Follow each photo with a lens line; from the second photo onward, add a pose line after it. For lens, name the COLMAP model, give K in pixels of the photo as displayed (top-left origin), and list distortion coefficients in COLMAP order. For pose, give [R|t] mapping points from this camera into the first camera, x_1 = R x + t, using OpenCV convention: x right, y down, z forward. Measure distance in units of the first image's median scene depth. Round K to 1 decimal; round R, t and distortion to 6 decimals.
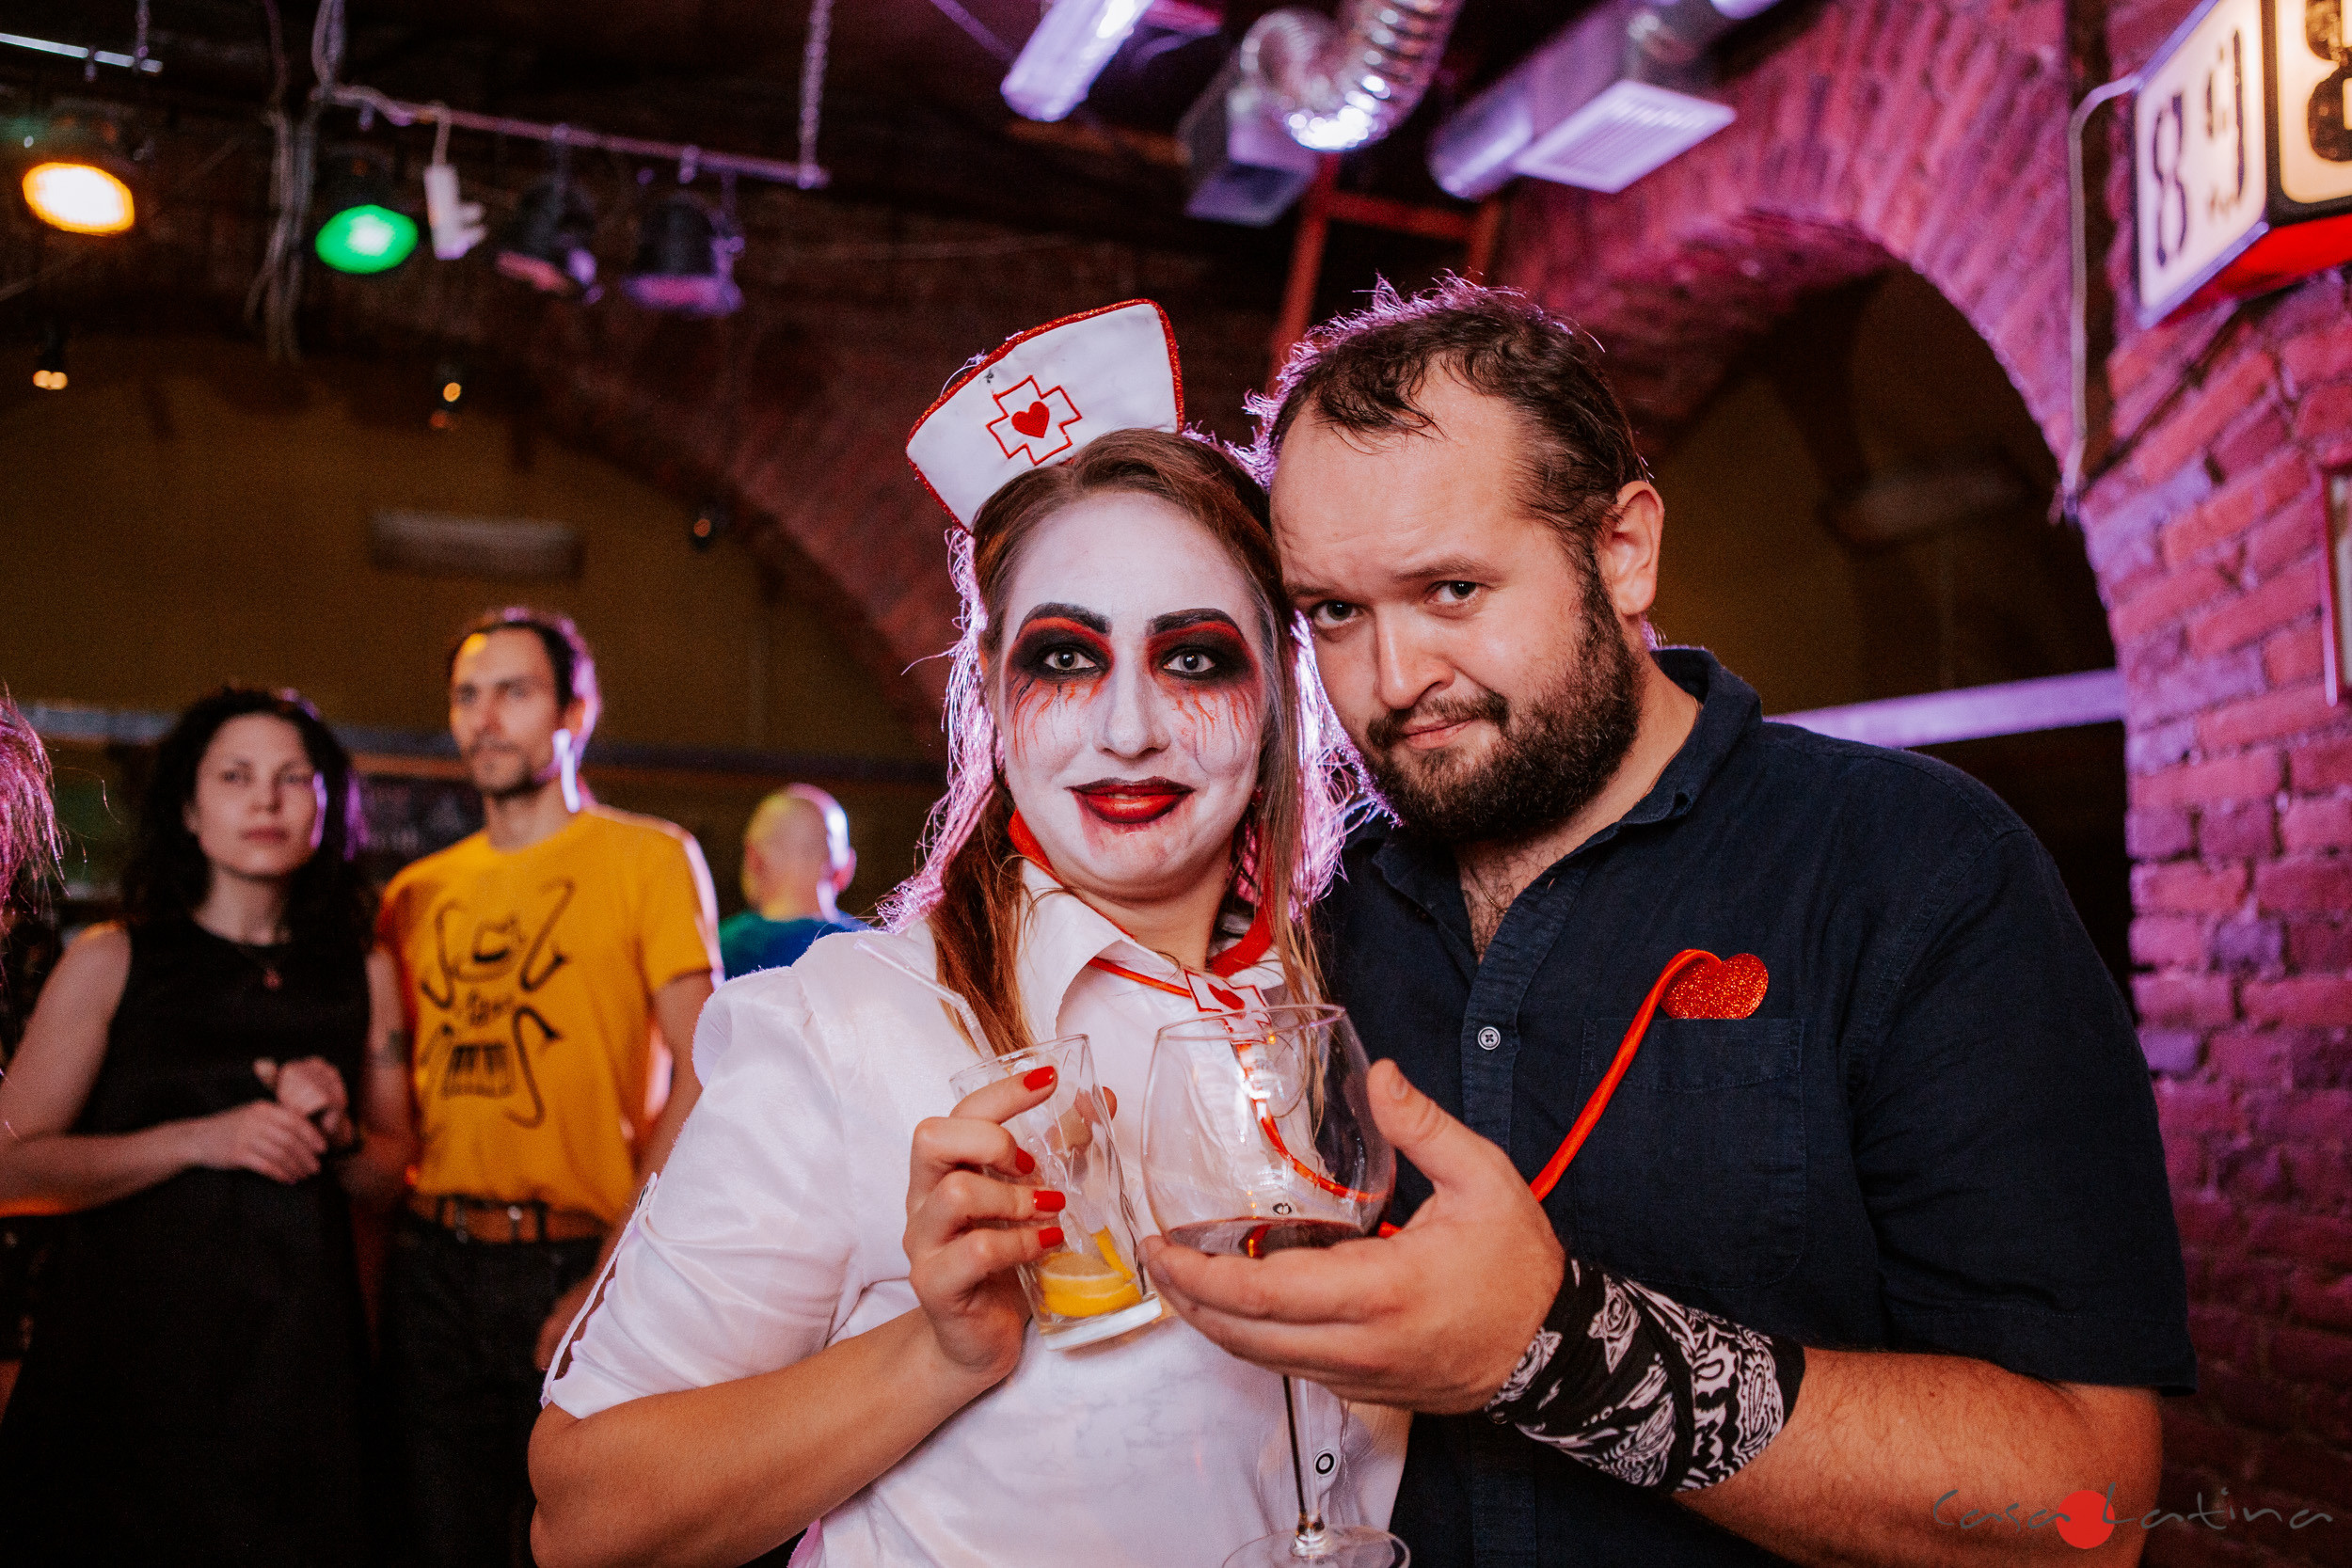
lens RADIAL K [[2018.8, 0, 1173.1], [0, 2018.8, 777.7], [0, 0, 1]] dist [-0.065255, 0.033491]
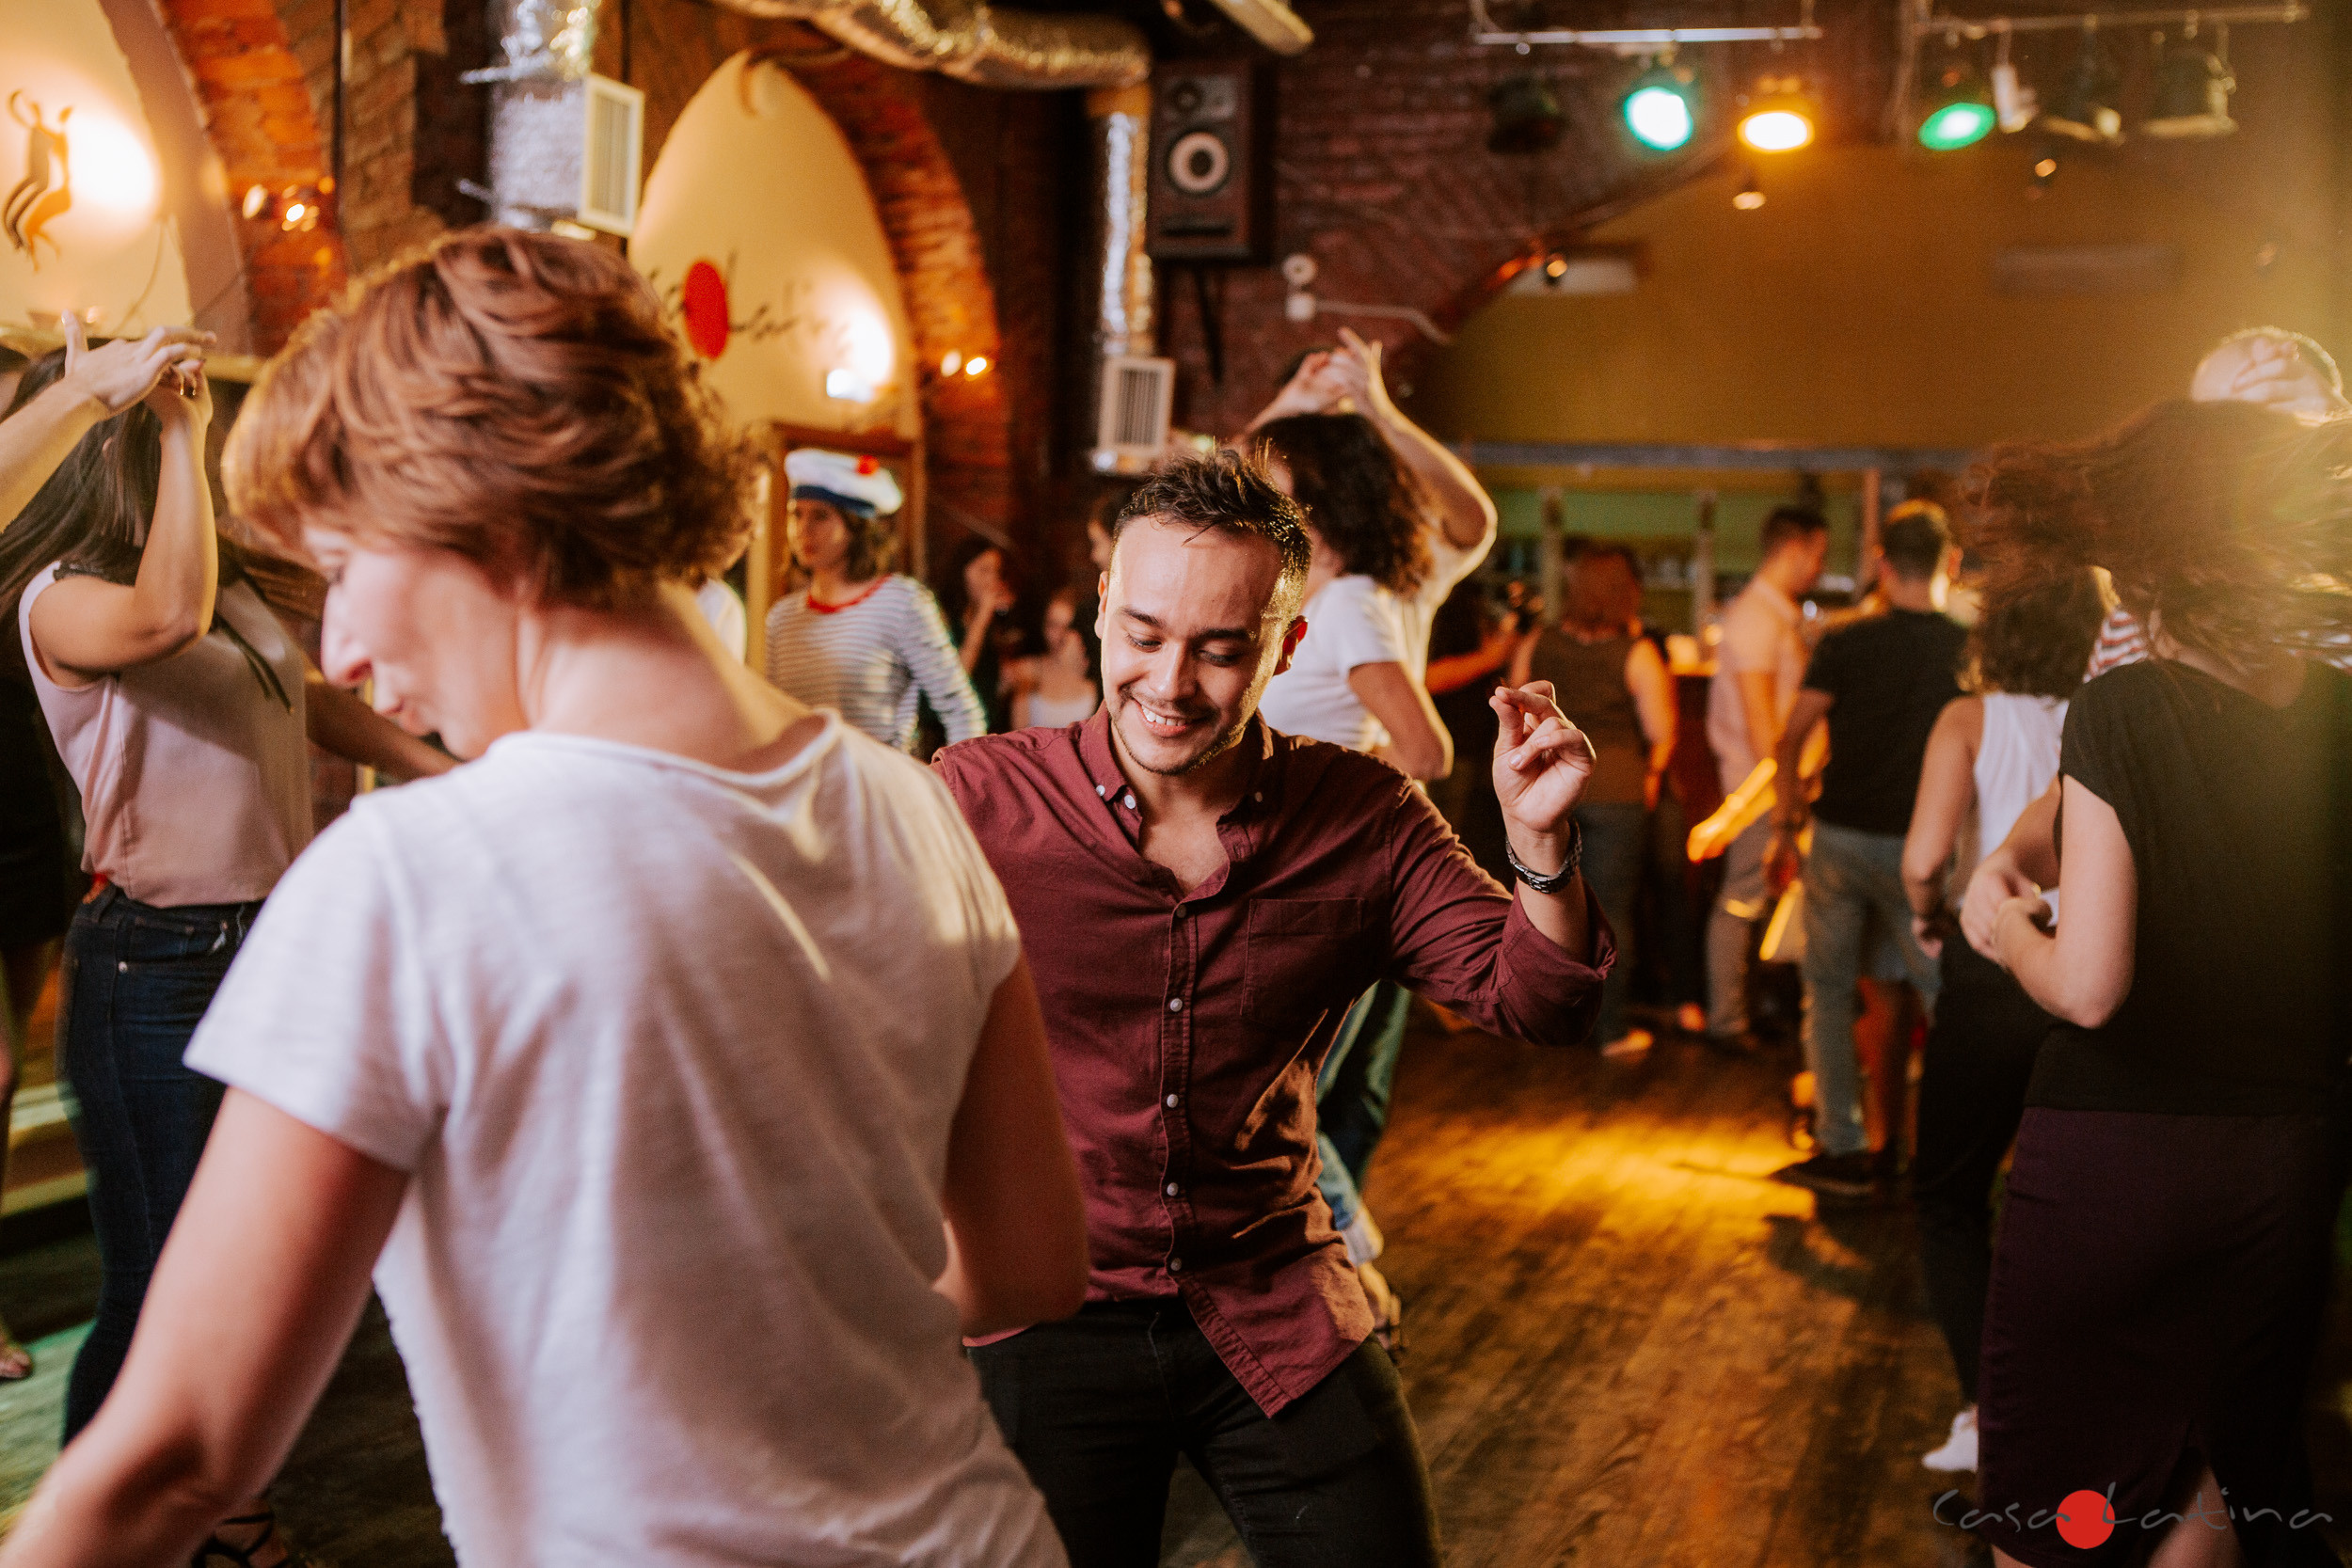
lens RADIAL K [[2703.0, 0, 1209.1], [0, 2703.0, 757.0], [0, 0, 1]] dist [-0.007175, 0.000000]
pose [[0.765590, 0.025774, -0.642812, 0.463919], [0.055160, 0.992888, 0.105507, -0.057559], [0.640959, -0.116233, 0.758723, -0.908378]]
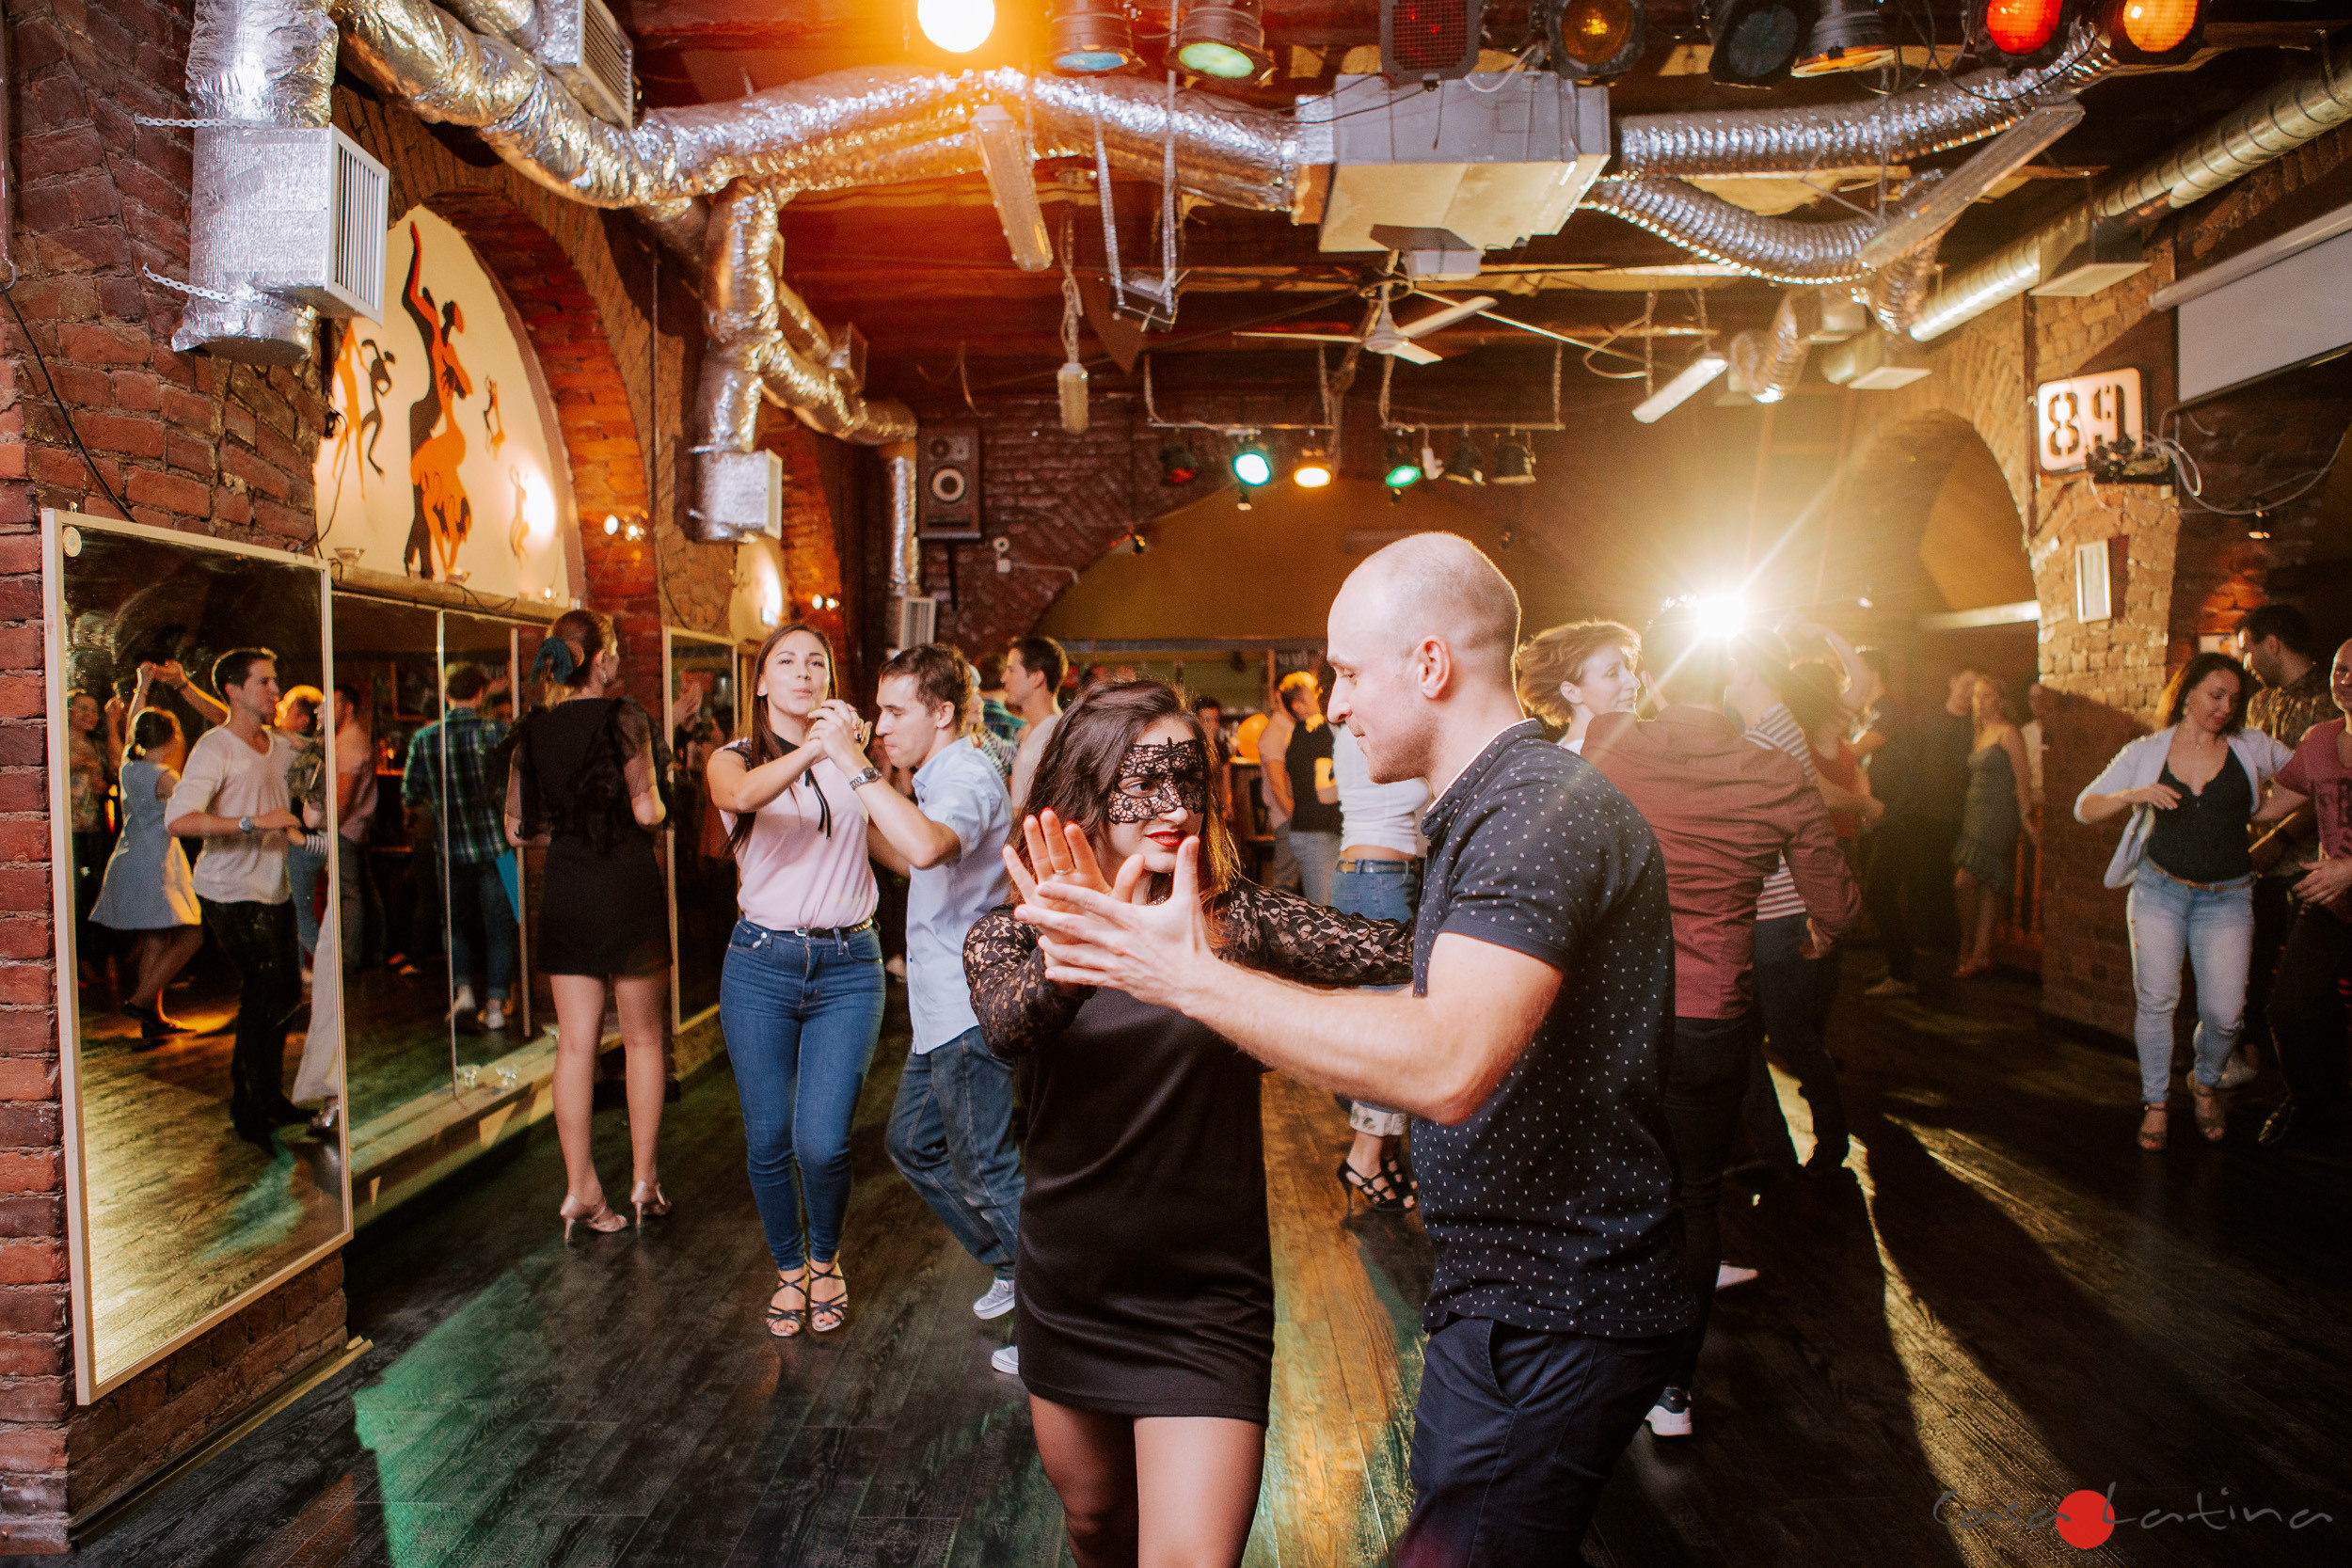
lens RADIAL K [[1656.5, 0, 1213.1], [0, 1656.5, 787.9], [0, 0, 1]] dist [-0.094847, 0.068299]
pose [[0.937368, -0.030688, -0.346986, 0.140679], [0.073514, 0.991104, 0.110941, -0.119937], [0.340495, -0.129500, 0.931286, -1.362126]]
